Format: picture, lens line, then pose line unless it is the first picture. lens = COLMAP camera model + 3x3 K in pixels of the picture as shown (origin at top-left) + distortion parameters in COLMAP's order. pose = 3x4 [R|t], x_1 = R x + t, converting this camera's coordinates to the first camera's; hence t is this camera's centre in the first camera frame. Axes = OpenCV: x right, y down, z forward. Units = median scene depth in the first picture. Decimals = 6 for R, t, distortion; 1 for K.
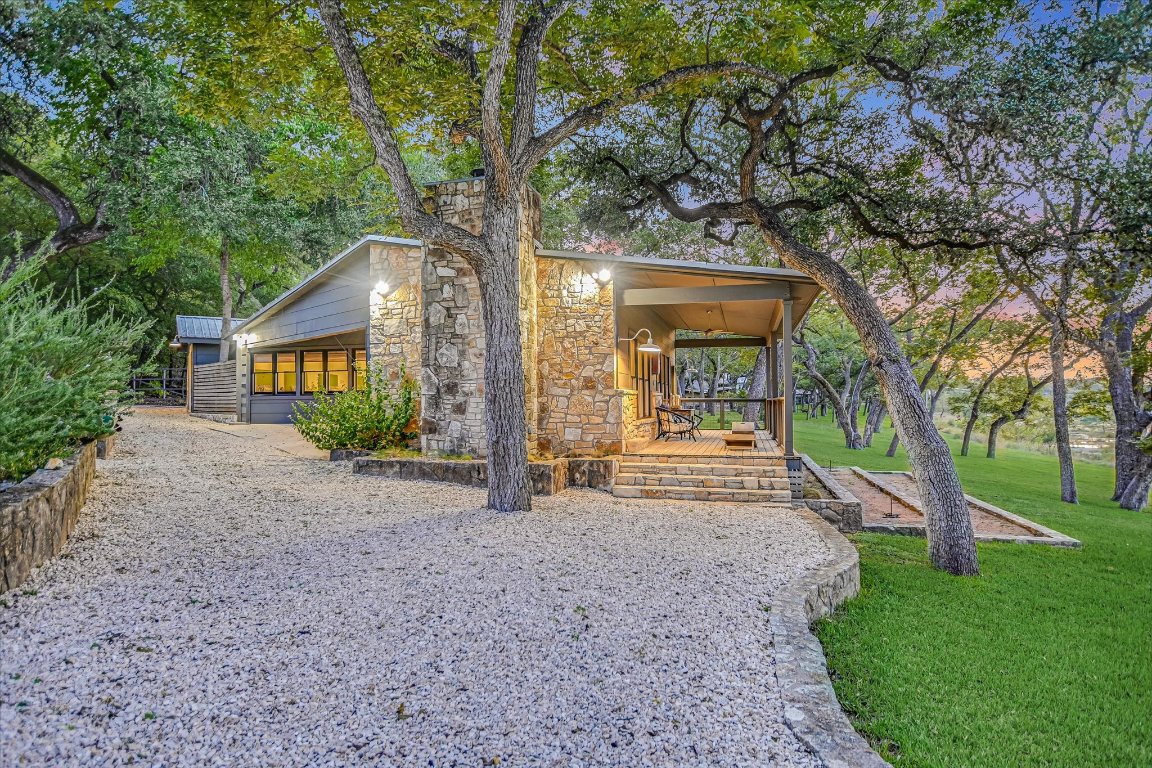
lens RADIAL K [[813.9, 0, 573.1], [0, 813.9, 405.4], [0, 0, 1]] dist [-0.002339, -0.000905]
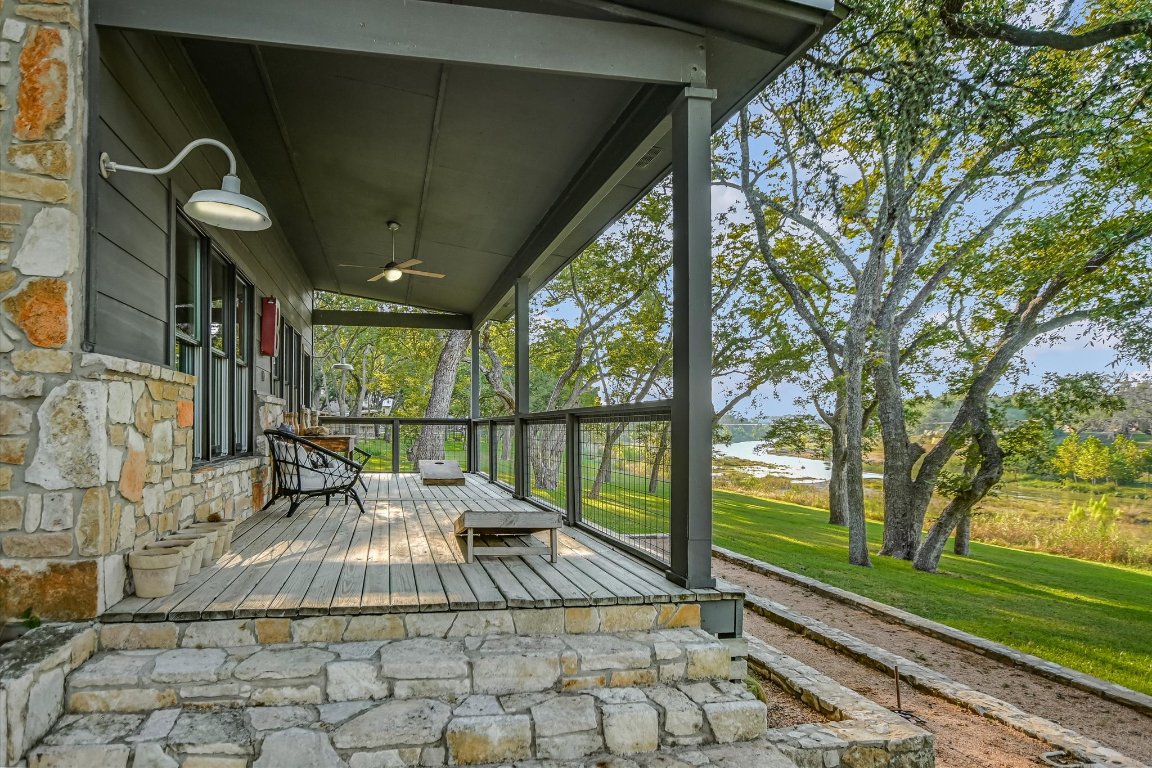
lens RADIAL K [[813.9, 0, 573.1], [0, 813.9, 405.4], [0, 0, 1]] dist [-0.002339, -0.000905]
pose [[0.903334, 0.022967, 0.428322, 0.062274], [-0.008435, 0.999324, -0.035793, 0.002846], [-0.428854, 0.028720, 0.902917, 0.531870]]
